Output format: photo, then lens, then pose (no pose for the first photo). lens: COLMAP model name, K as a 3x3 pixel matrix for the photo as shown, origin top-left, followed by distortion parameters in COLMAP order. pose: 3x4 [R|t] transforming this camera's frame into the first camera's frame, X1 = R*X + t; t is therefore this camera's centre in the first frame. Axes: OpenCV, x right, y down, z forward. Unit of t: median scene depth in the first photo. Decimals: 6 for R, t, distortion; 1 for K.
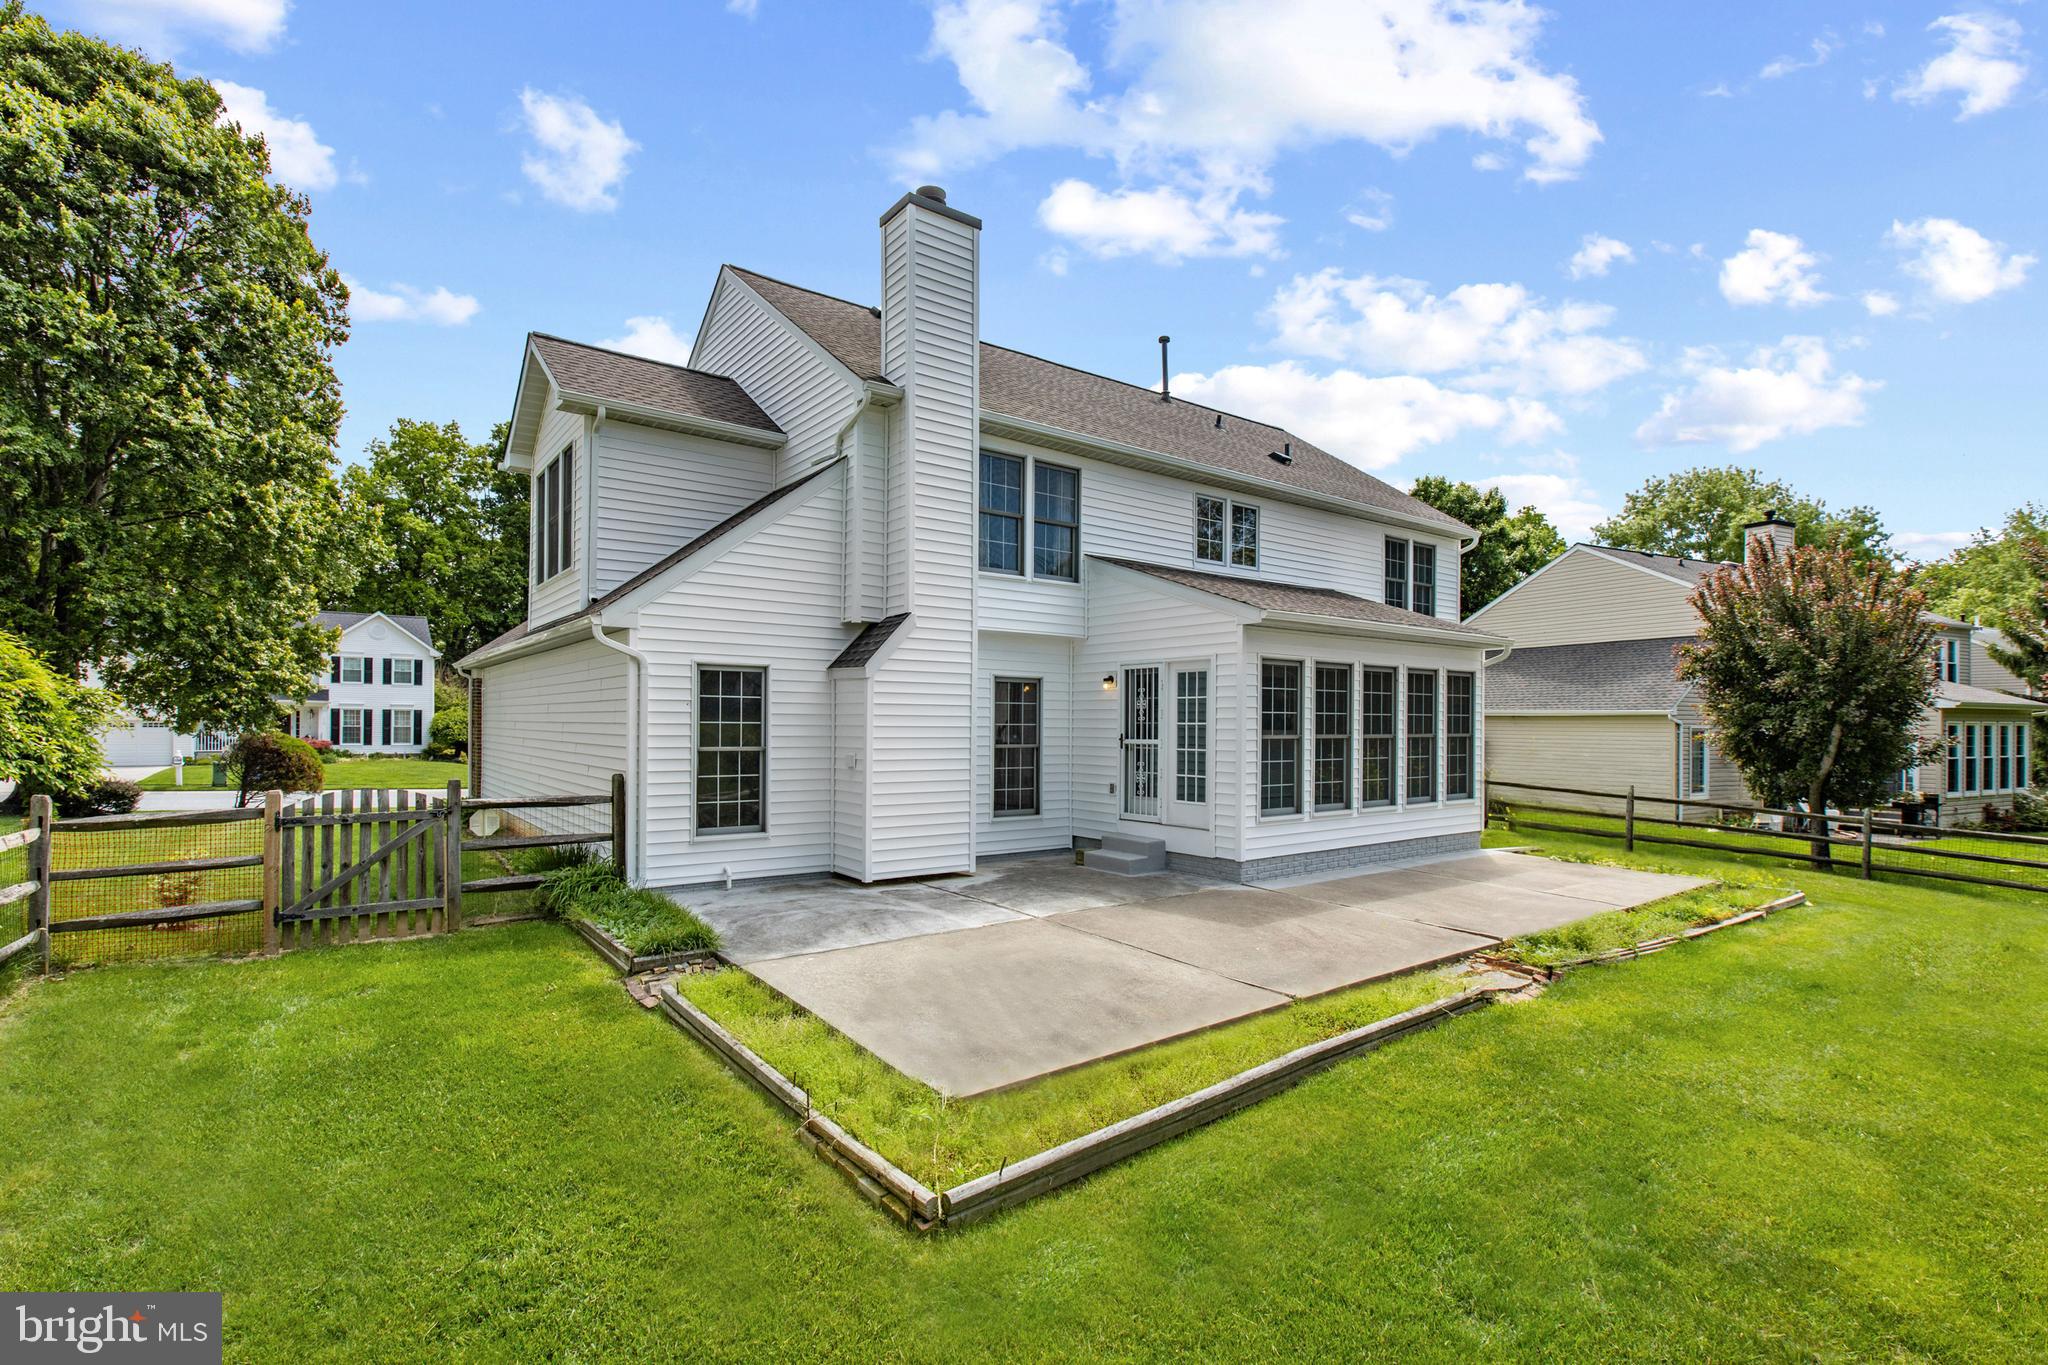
lens RADIAL K [[950.2, 0, 1019.2], [0, 950.2, 729.3], [0, 0, 1]] dist [-0.002718, 0.000038]
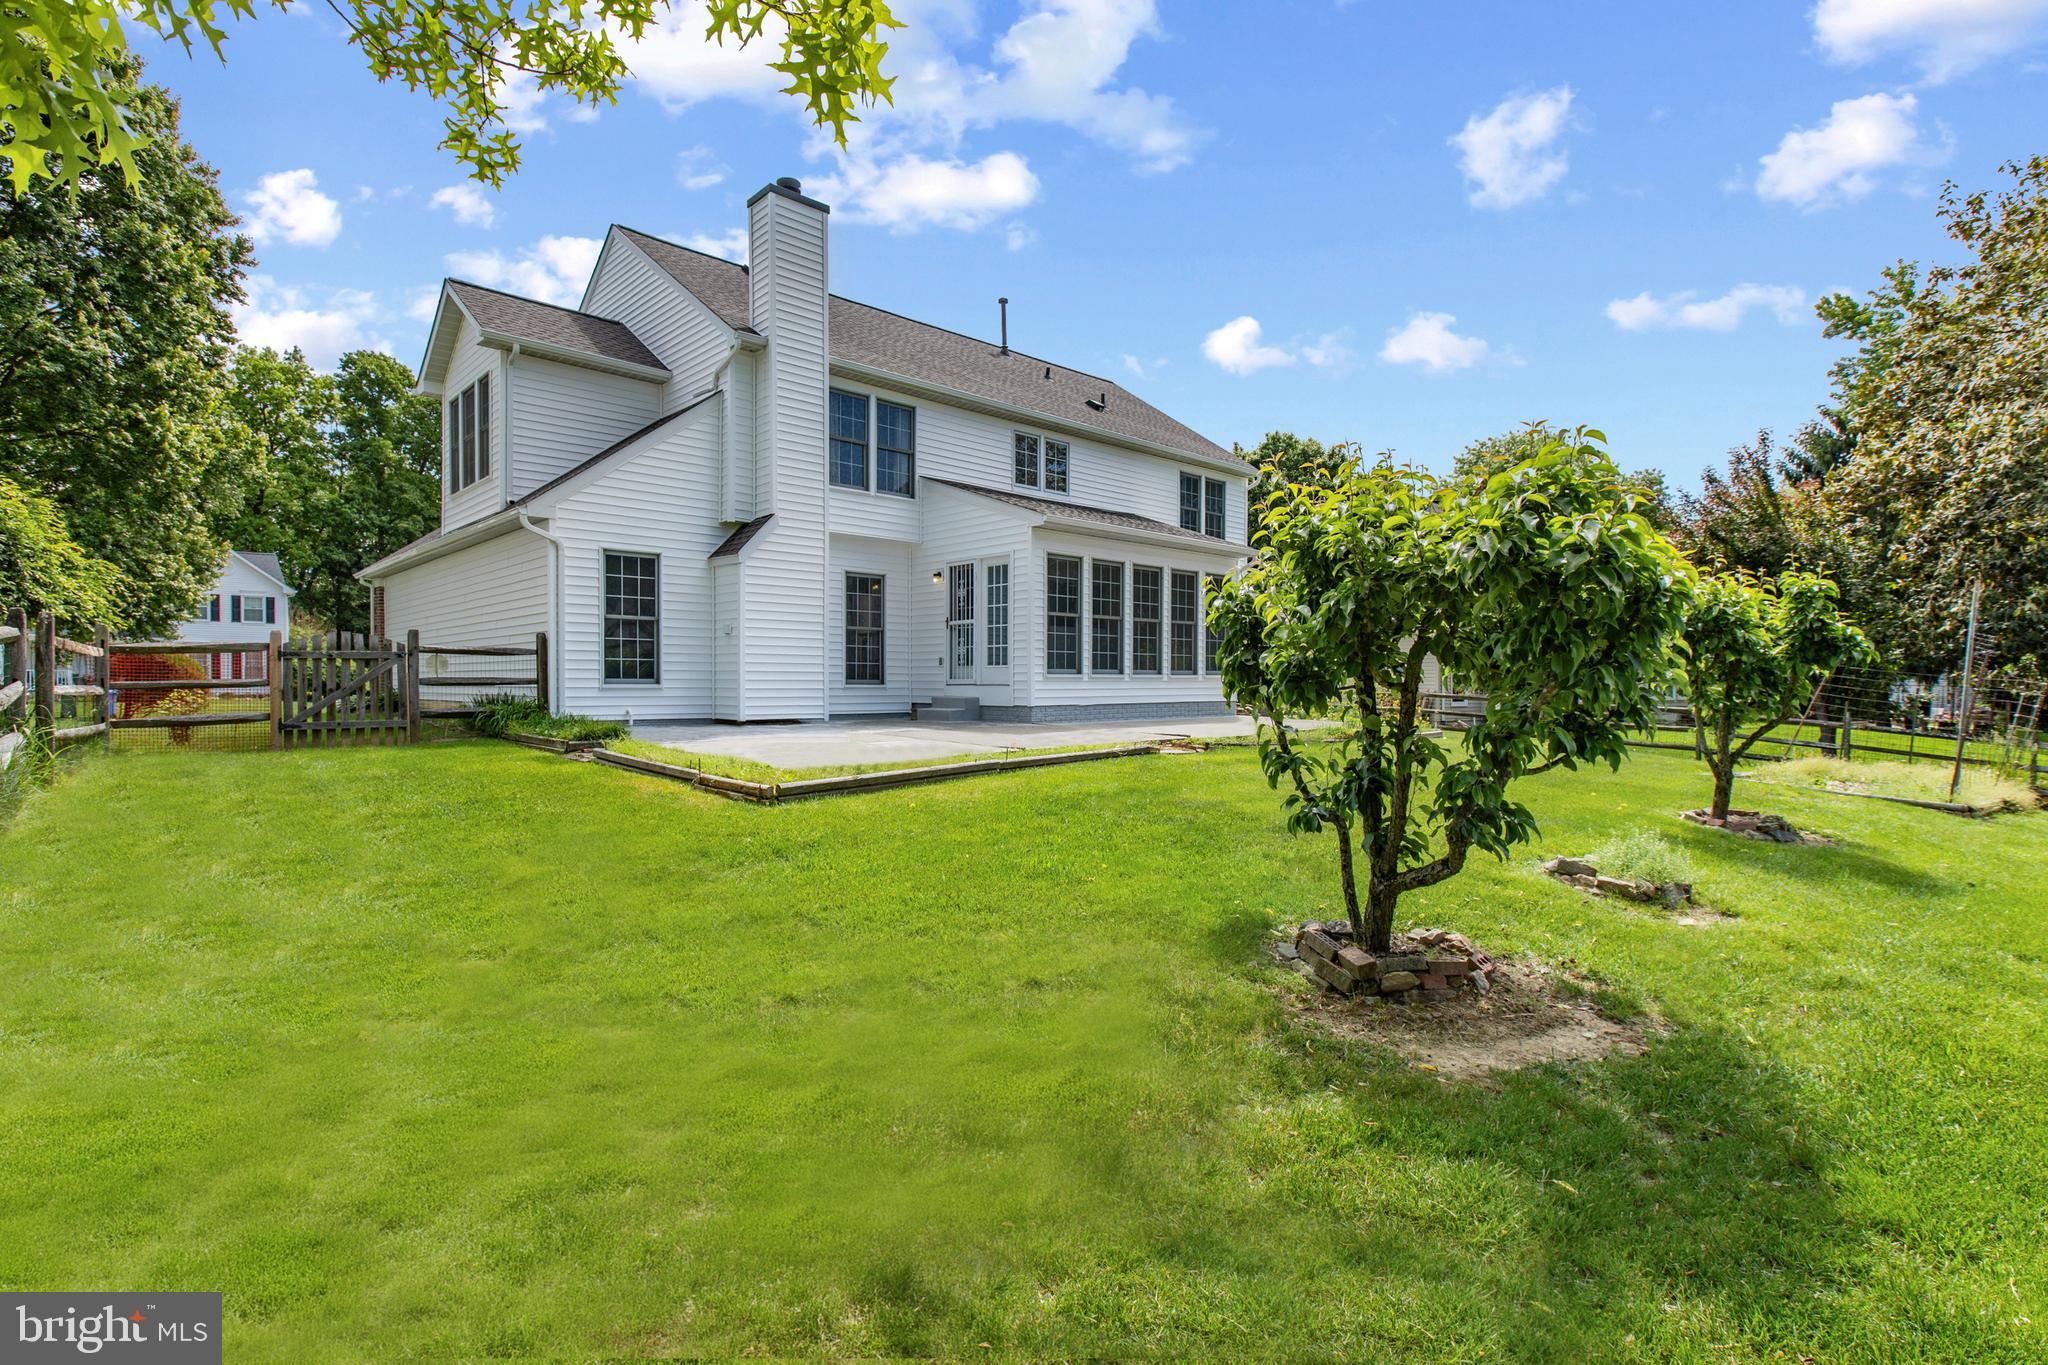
lens RADIAL K [[972.9, 0, 1020.2], [0, 972.9, 704.9], [0, 0, 1]] dist [-0.000321, -0.000327]
pose [[0.993762, -0.006615, 0.111325, 0.059104], [0.004651, 0.999829, 0.017894, 0.098745], [-0.111424, -0.017265, 0.993623, -0.303253]]
